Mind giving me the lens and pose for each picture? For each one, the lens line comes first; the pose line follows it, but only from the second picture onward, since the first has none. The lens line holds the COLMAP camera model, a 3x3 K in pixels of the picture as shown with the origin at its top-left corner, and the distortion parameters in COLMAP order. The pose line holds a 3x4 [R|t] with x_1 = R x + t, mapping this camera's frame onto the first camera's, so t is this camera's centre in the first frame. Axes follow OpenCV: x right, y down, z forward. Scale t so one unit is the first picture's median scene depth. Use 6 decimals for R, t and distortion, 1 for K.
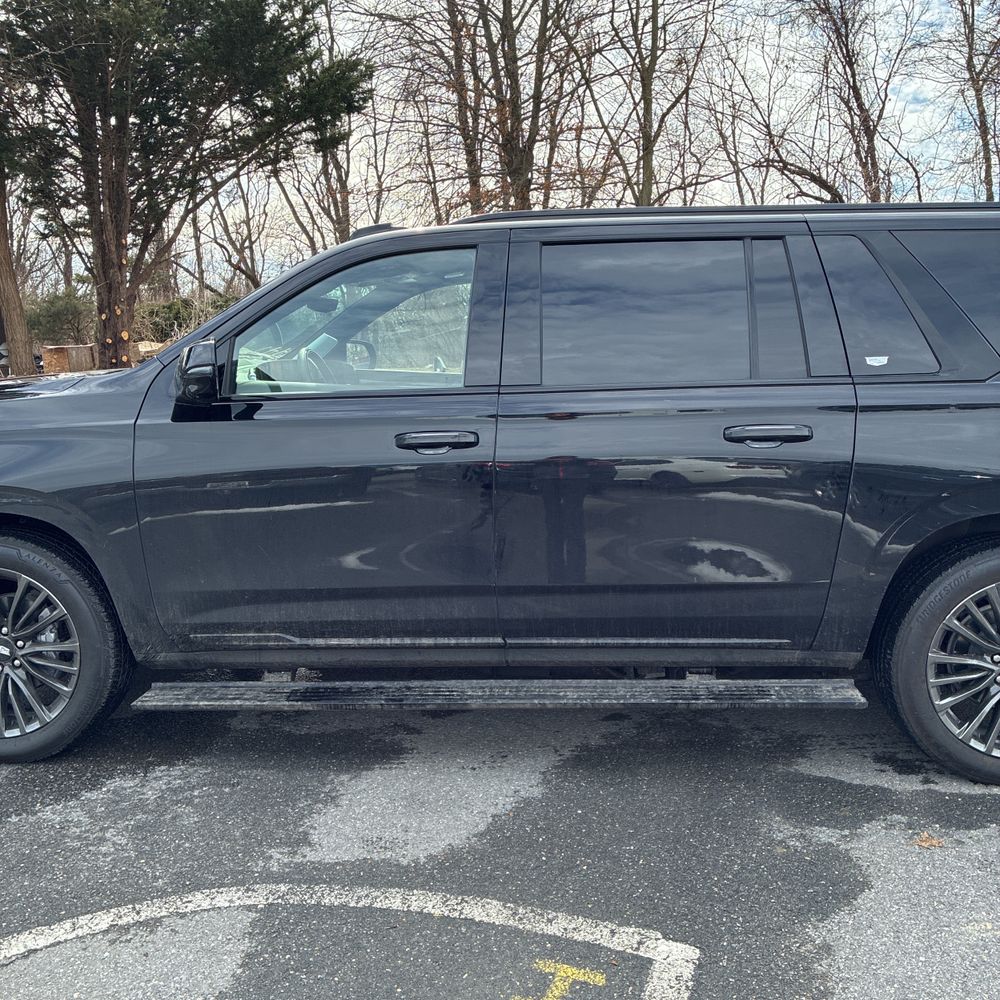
lens RADIAL K [[1004.3, 0, 502.1], [0, 1004.3, 495.8], [0, 0, 1]] dist [0.033302, -0.013474]
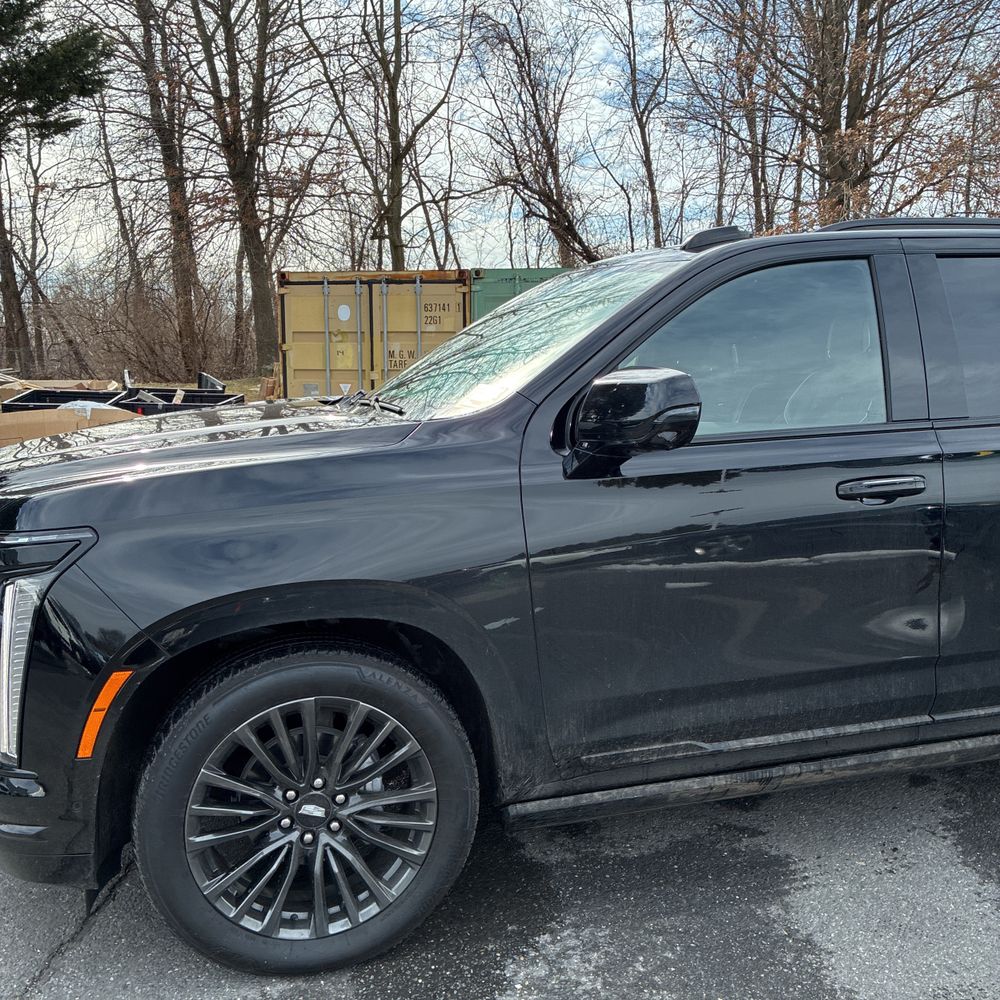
lens RADIAL K [[1006.1, 0, 492.6], [0, 1006.1, 497.9], [0, 0, 1]] dist [0.022856, 0.007615]
pose [[0.942798, -0.047174, 0.330010, -0.614444], [0.050575, 0.998719, -0.001723, -0.058806], [-0.329506, 0.018314, 0.943976, 0.301942]]
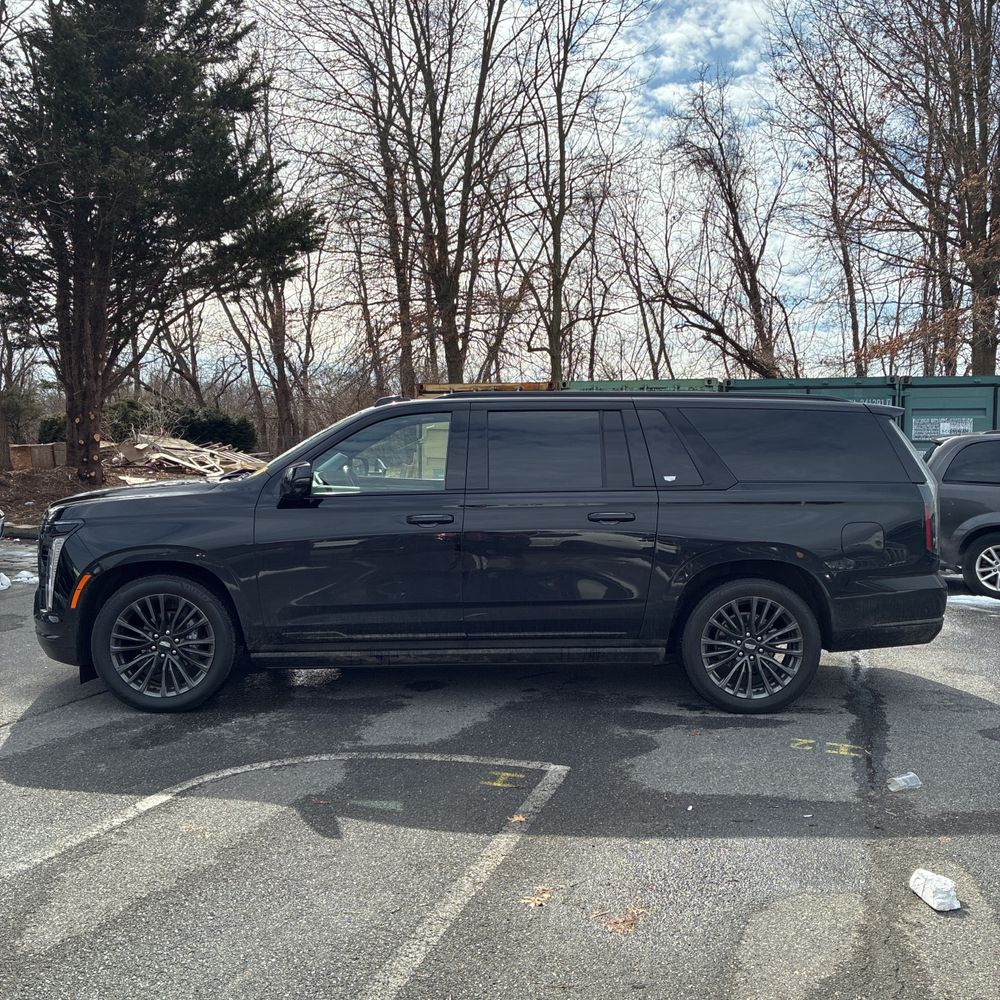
lens RADIAL K [[994.8, 0, 504.1], [0, 994.8, 503.7], [0, 0, 1]] dist [0.050896, -0.044762]
pose [[0.996396, 0.007367, 0.084507, -0.079476], [0.000112, 0.996107, -0.088149, 0.068616], [-0.084827, 0.087841, 0.992516, -0.730574]]
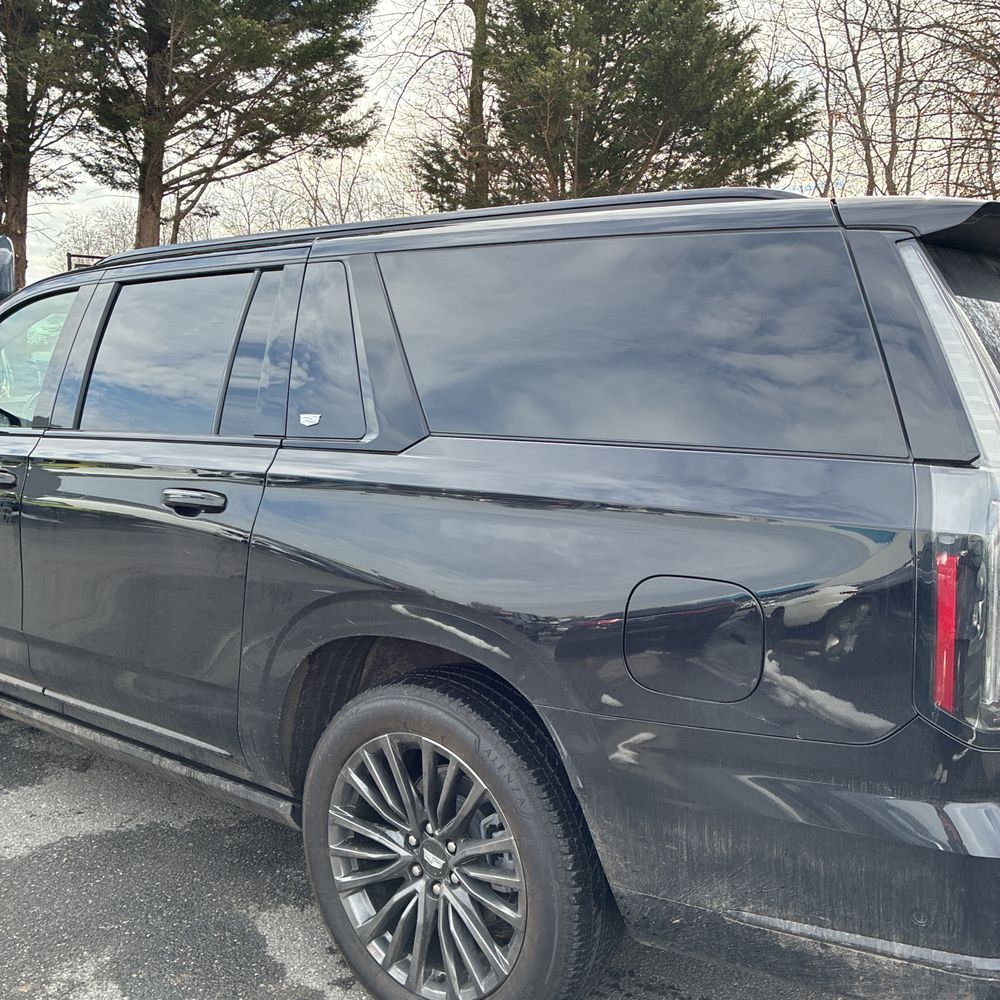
lens RADIAL K [[1006.1, 0, 492.6], [0, 1006.1, 497.9], [0, 0, 1]] dist [0.022856, 0.007615]
pose [[0.826547, 0.079818, -0.557179, 0.877717], [-0.098981, 0.995080, -0.004284, -0.079300], [0.554096, 0.058692, 0.830381, 0.410063]]
